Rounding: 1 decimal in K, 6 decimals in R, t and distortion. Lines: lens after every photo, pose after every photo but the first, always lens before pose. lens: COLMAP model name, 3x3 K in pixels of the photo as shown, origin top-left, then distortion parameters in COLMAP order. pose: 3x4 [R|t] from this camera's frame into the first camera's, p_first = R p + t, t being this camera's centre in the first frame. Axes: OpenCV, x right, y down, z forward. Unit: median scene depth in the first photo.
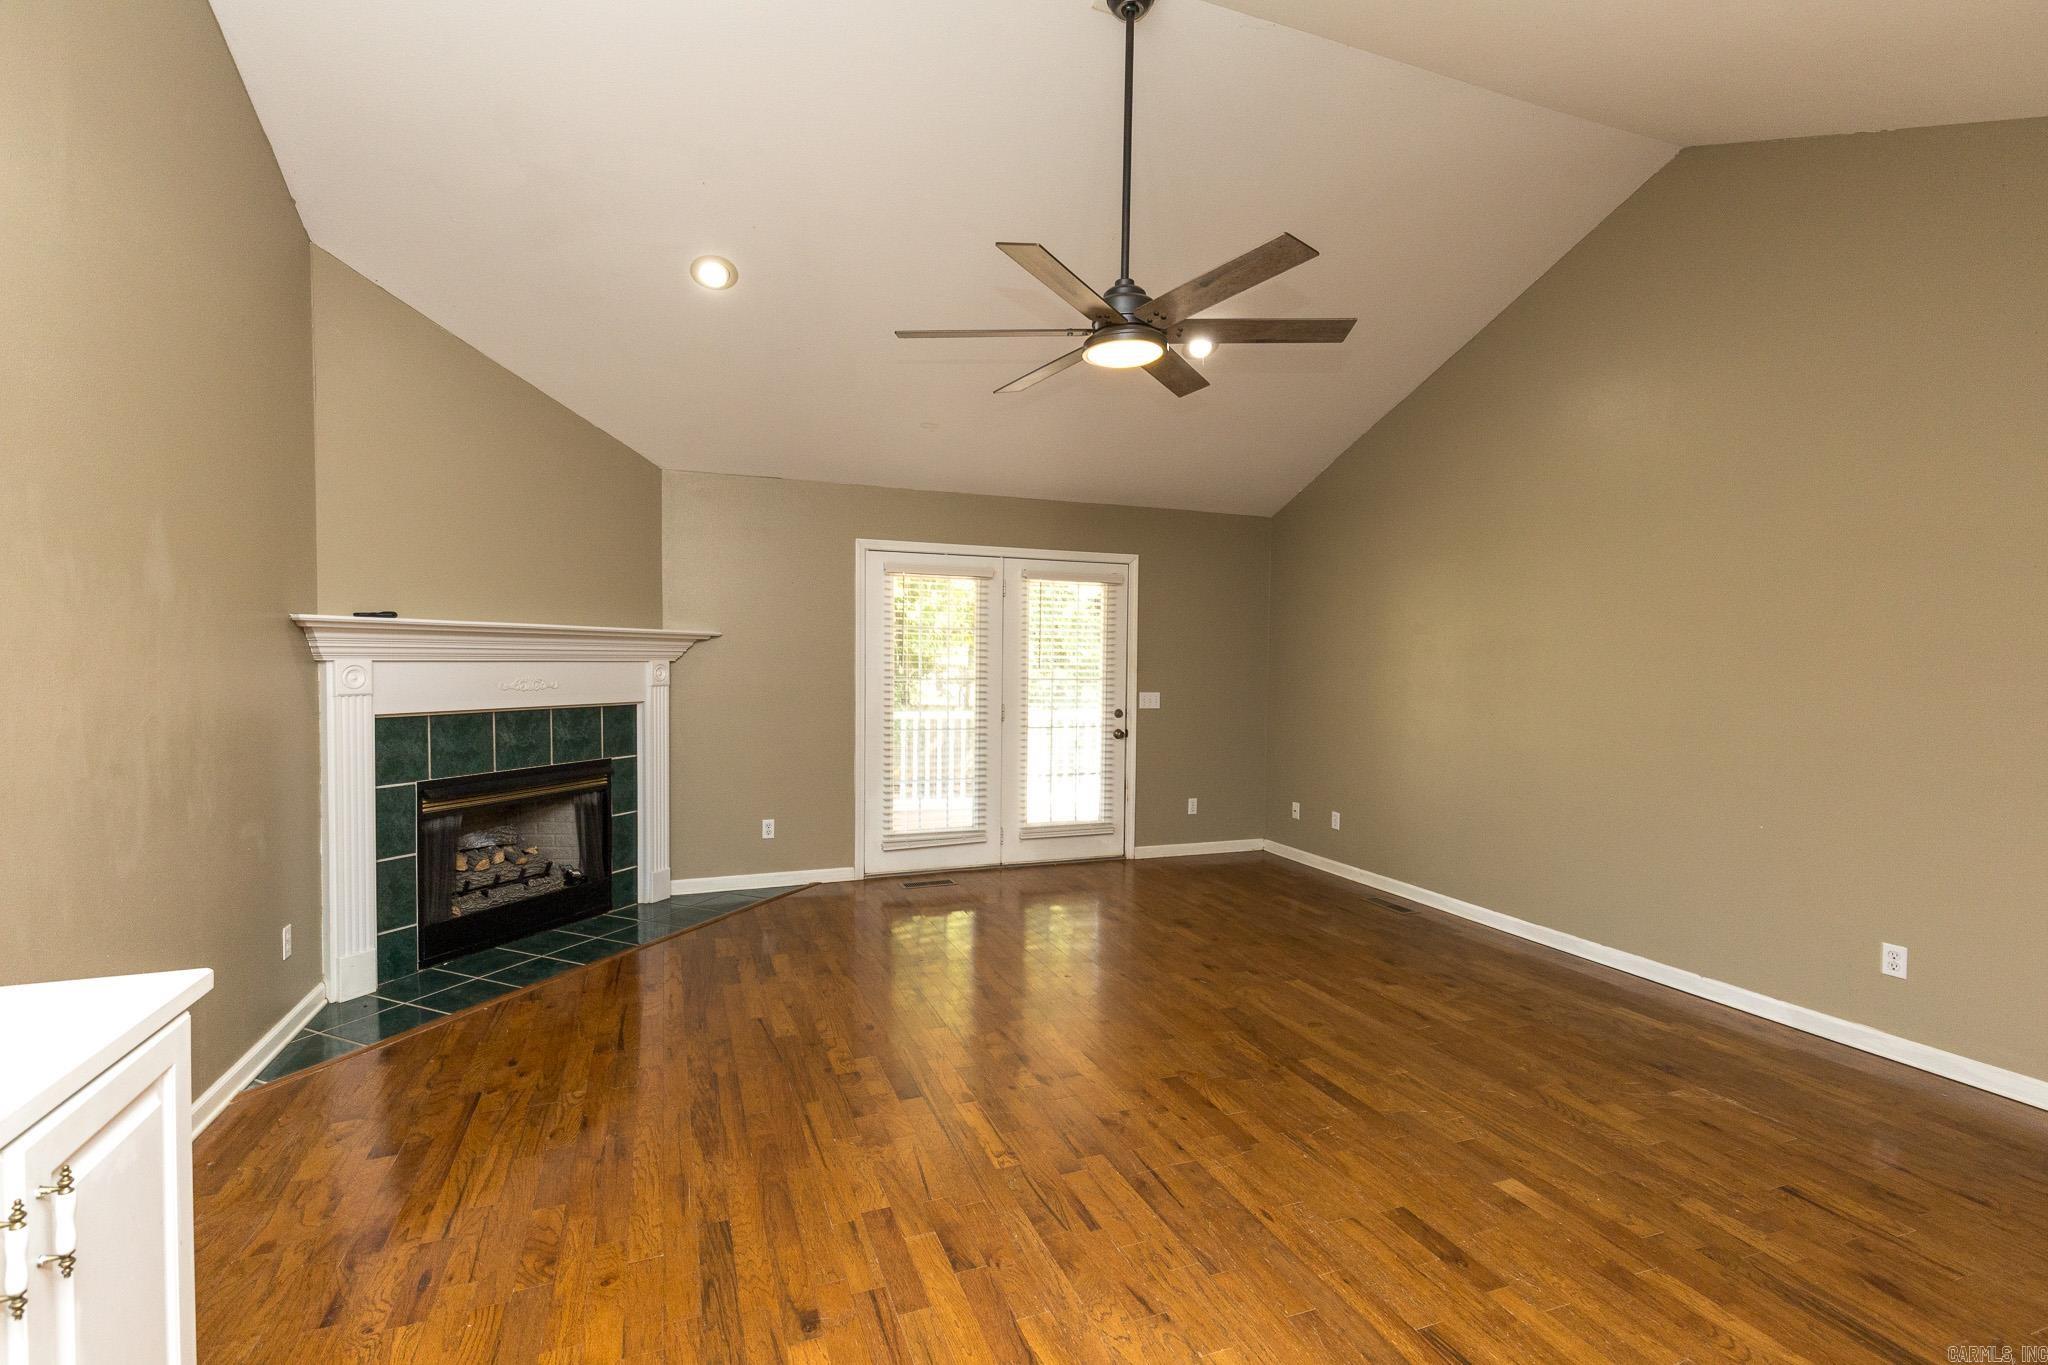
lens RADIAL K [[921.7, 0, 1016.3], [0, 921.7, 689.1], [0, 0, 1]] dist [0.013063, -0.000448]
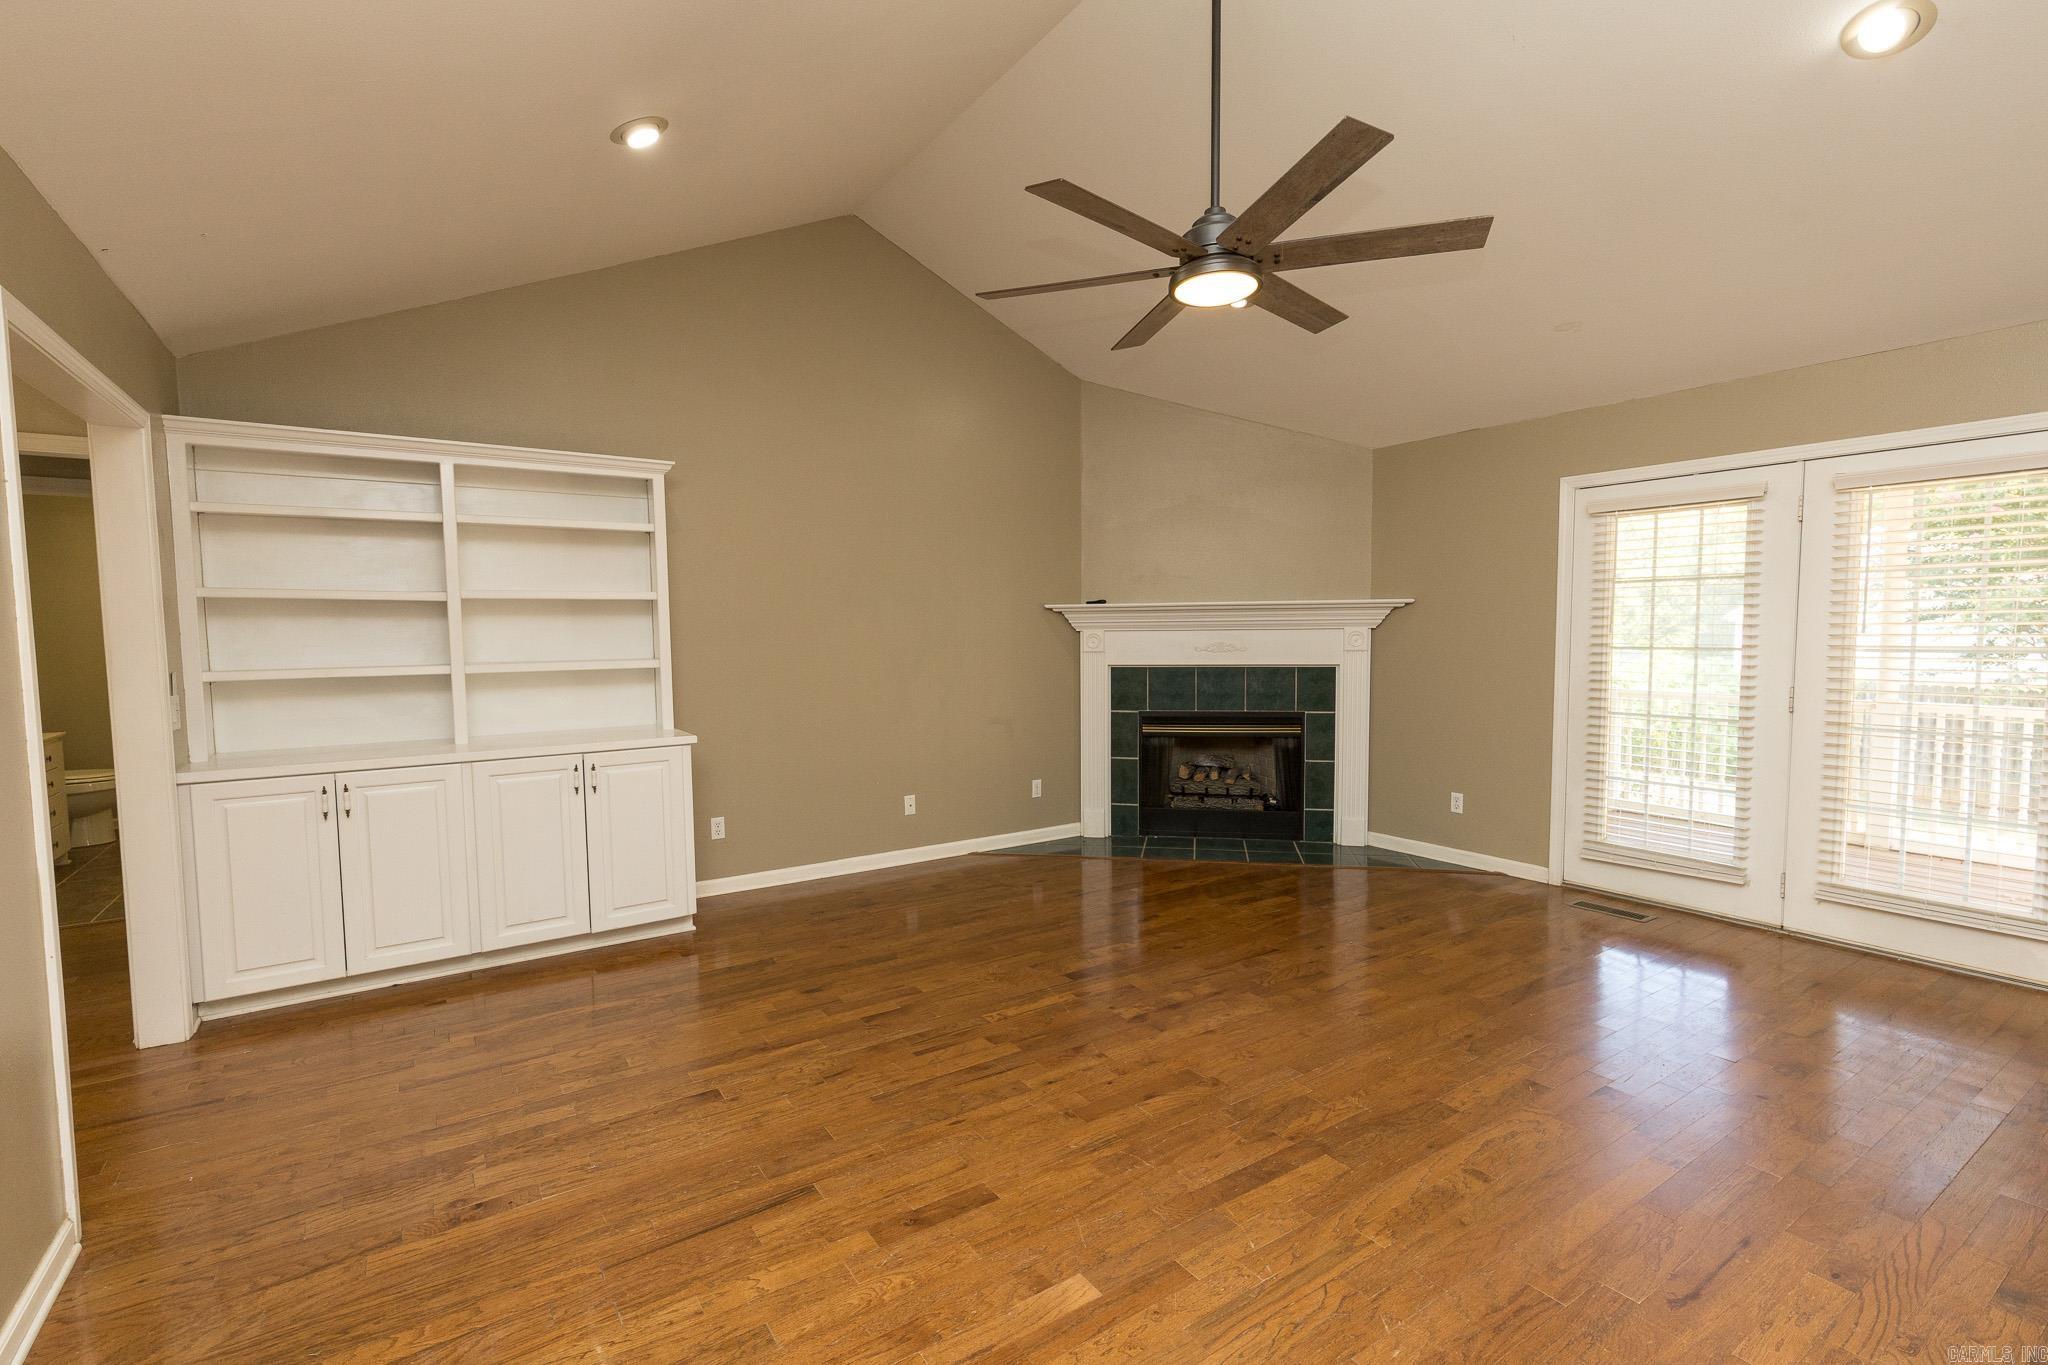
lens RADIAL K [[921.7, 0, 1015.5], [0, 921.7, 685.6], [0, 0, 1]] dist [0.013063, -0.000448]
pose [[0.217011, 0.047527, -0.975011, 0.758247], [-0.021083, 0.998809, 0.043994, -0.003121], [0.975941, 0.011009, 0.217755, 0.464833]]
